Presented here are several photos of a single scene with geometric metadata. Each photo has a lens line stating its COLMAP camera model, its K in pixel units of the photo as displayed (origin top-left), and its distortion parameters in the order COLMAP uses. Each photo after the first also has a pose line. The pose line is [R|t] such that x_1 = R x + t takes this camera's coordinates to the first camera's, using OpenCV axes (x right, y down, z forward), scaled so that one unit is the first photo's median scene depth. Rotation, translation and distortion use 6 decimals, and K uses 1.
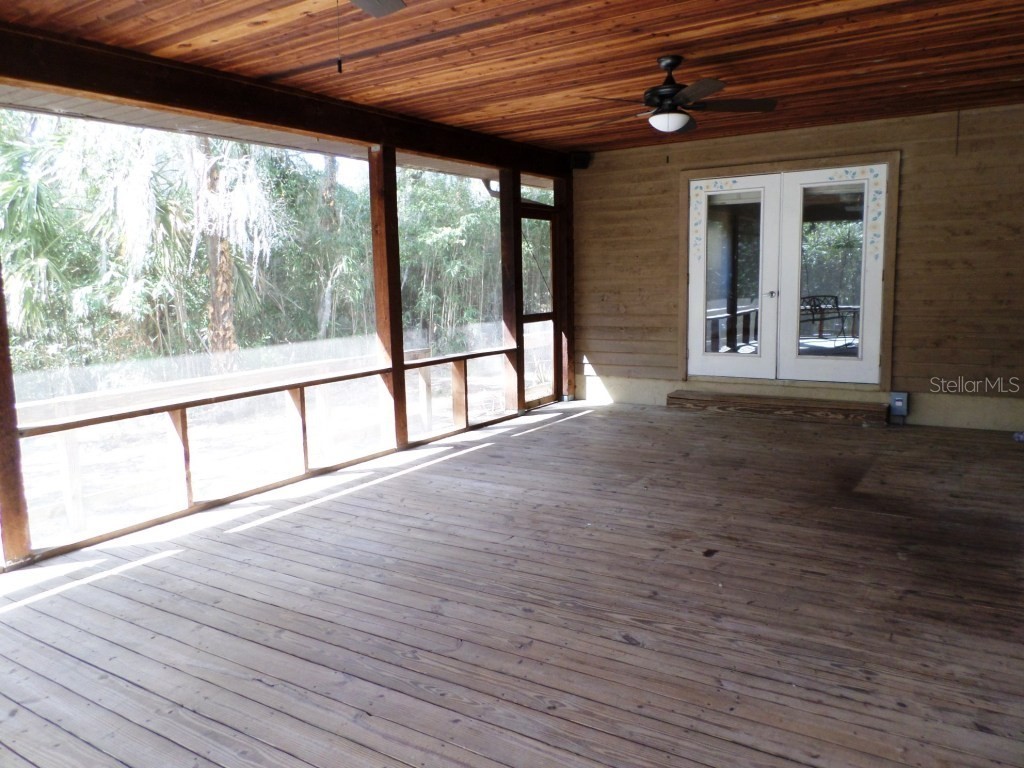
lens RADIAL K [[786.1, 0, 511.5], [0, 786.1, 375.0], [0, 0, 1]] dist [0.009656, -0.003555]
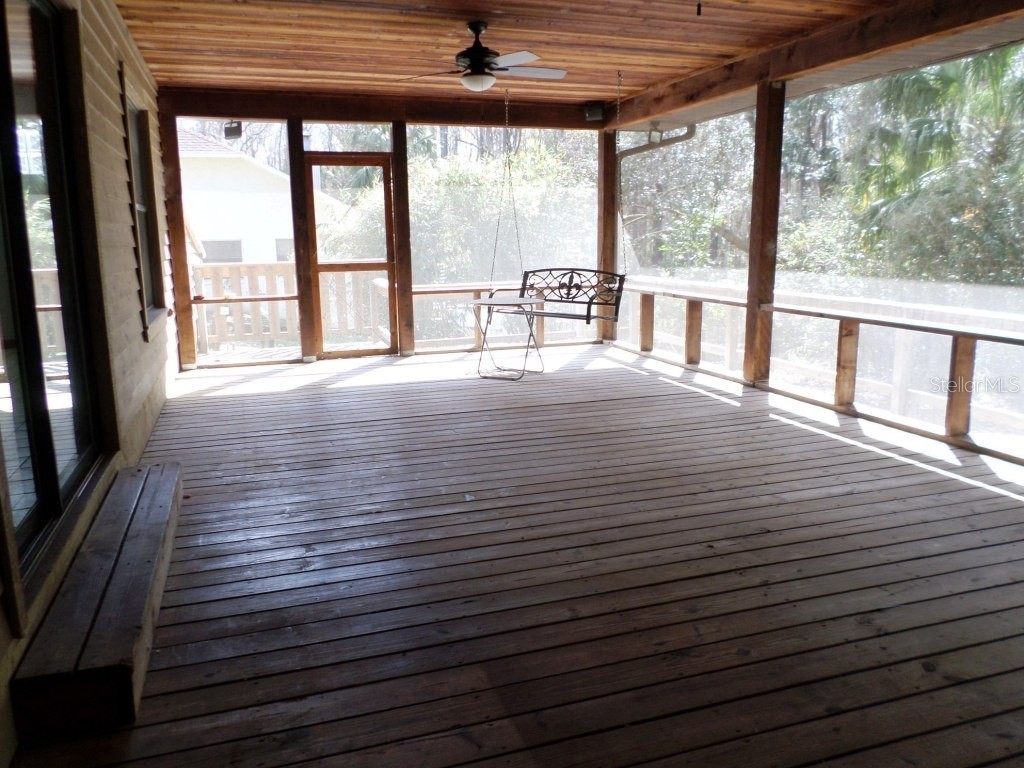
lens RADIAL K [[786.1, 0, 511.5], [0, 786.1, 375.0], [0, 0, 1]] dist [0.009656, -0.003555]
pose [[-0.617542, 0.181287, -0.765361, 0.716805], [-0.059862, 0.959420, 0.275554, -0.155903], [0.784257, 0.215982, -0.581630, 1.178307]]
